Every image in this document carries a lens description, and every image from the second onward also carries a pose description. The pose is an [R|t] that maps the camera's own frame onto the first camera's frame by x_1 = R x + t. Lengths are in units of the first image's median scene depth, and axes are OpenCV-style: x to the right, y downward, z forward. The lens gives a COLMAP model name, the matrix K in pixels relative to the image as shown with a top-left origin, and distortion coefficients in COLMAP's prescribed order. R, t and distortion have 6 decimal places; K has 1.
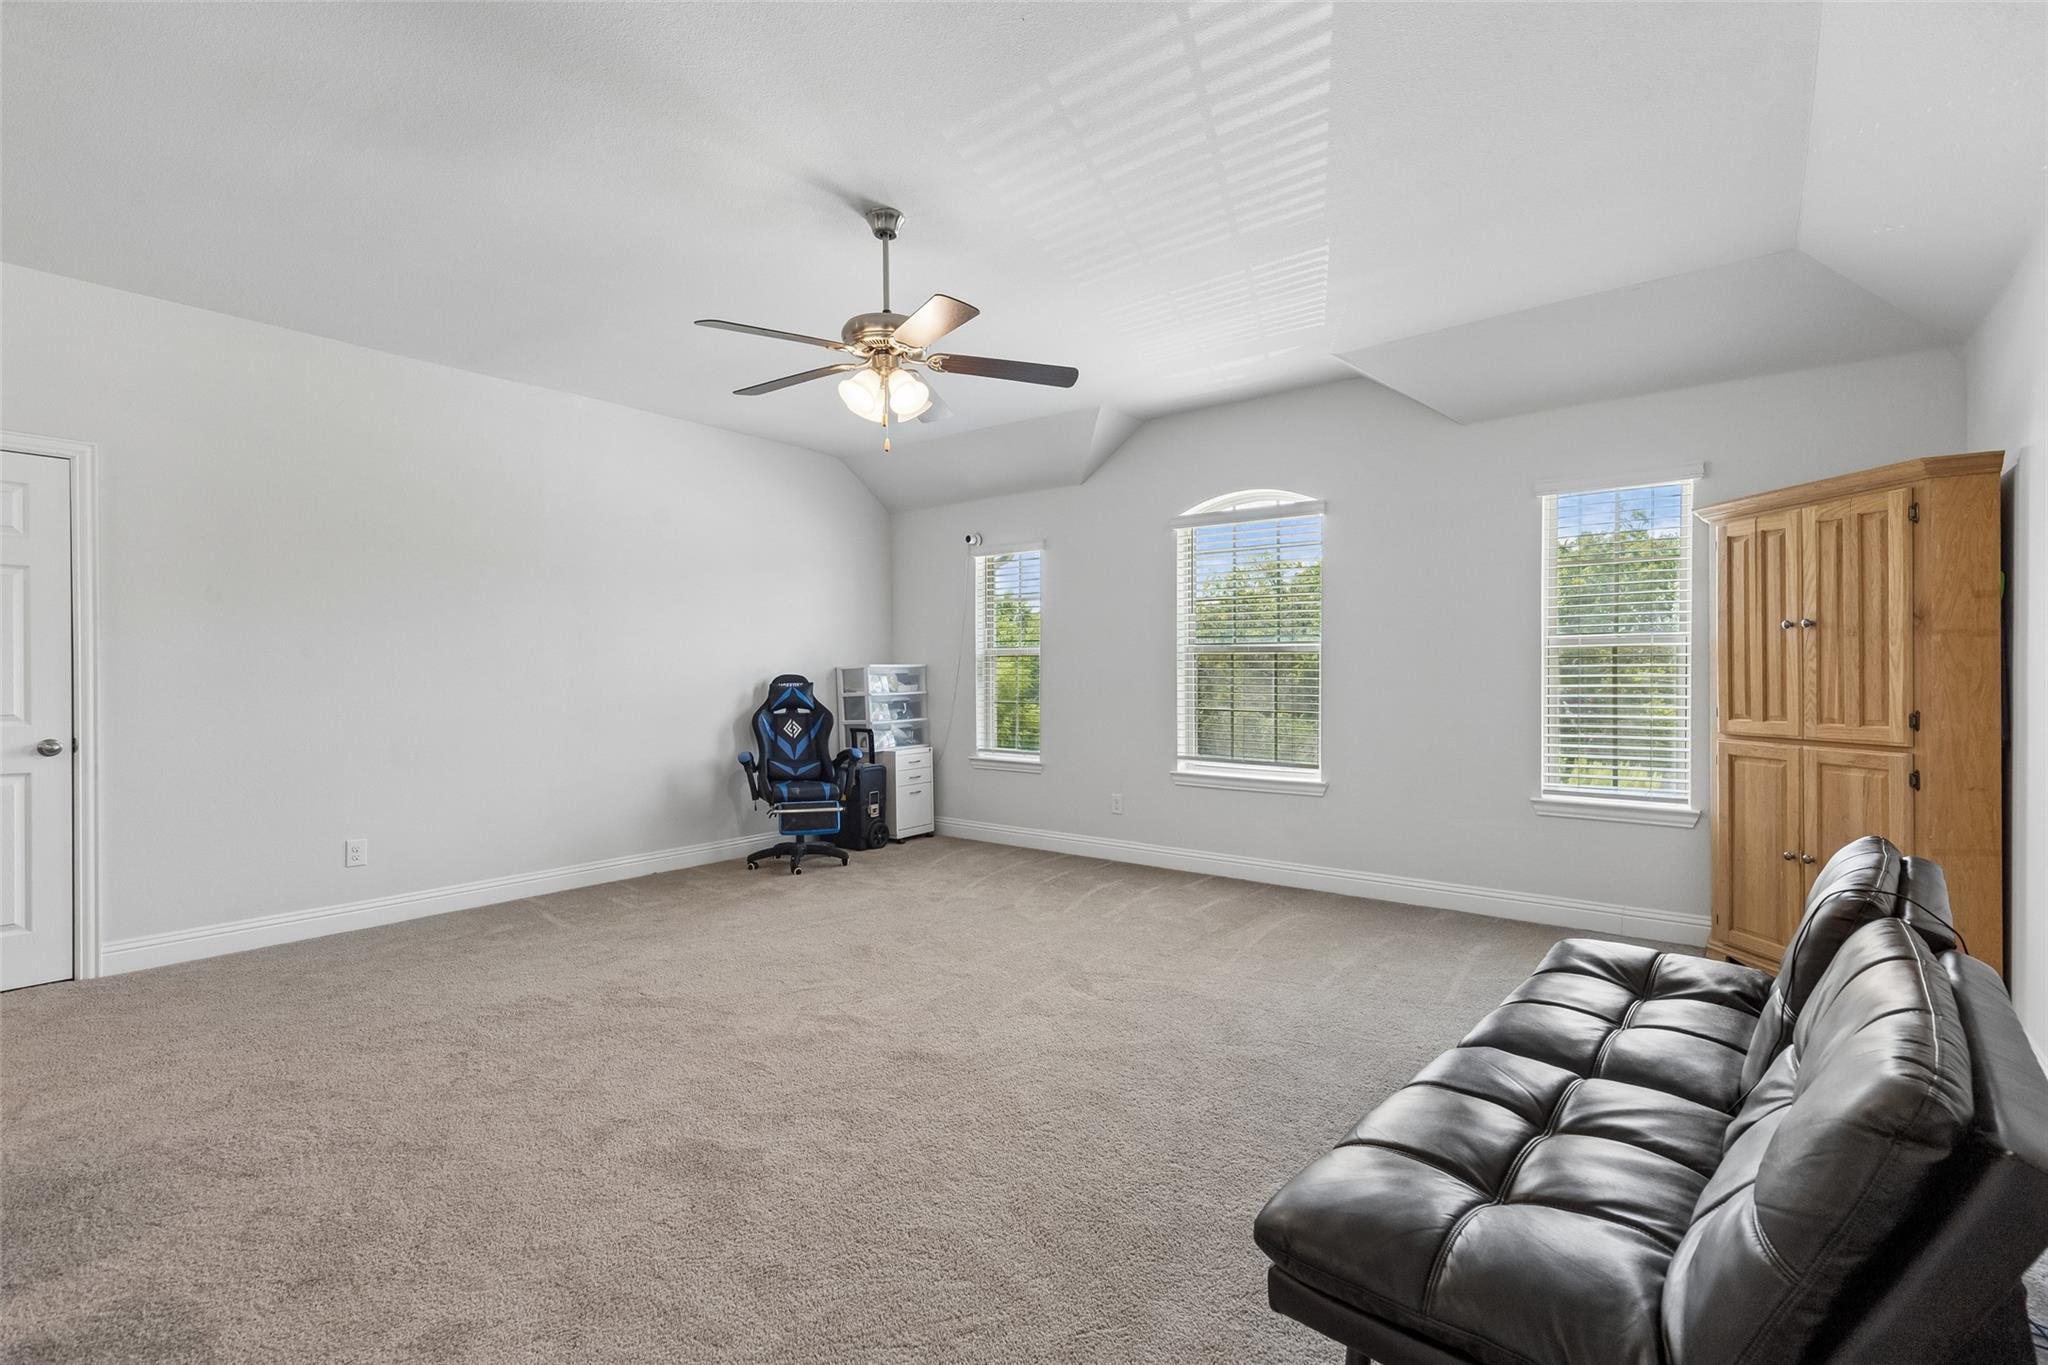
lens RADIAL K [[928.4, 0, 1024.9], [0, 928.4, 674.5], [0, 0, 1]] dist [0.004276, -0.000406]
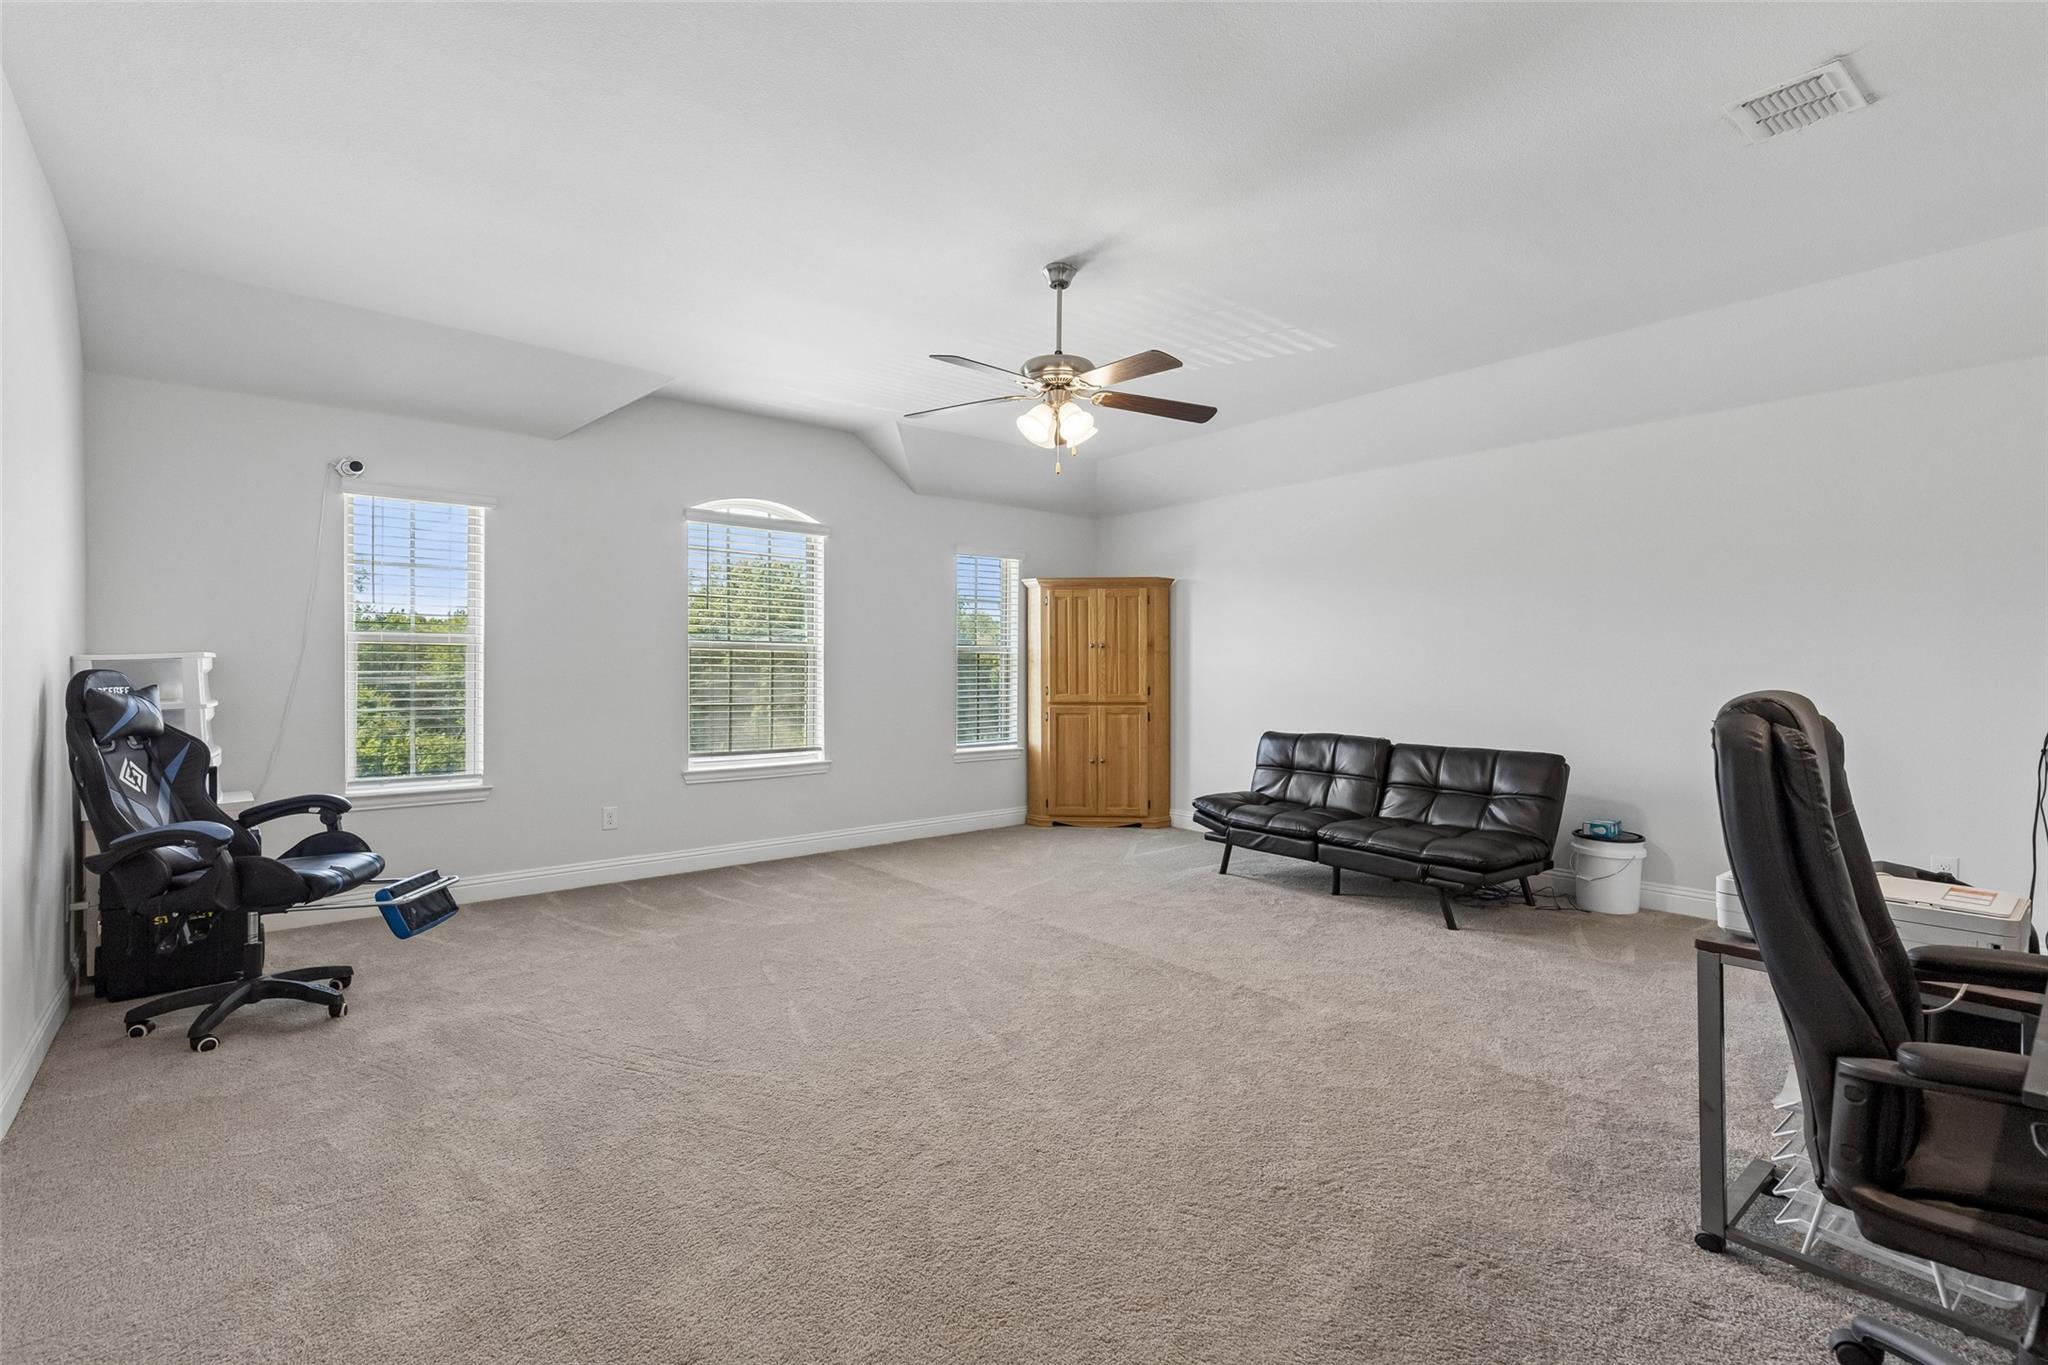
lens RADIAL K [[927.0, 0, 1025.1], [0, 927.0, 668.7], [0, 0, 1]] dist [0.003138, -0.000070]
pose [[0.184623, -0.000423, 0.982809, -1.181460], [-0.000570, 1.000000, 0.000538, -0.004735], [-0.982809, -0.000659, 0.184622, 0.774874]]
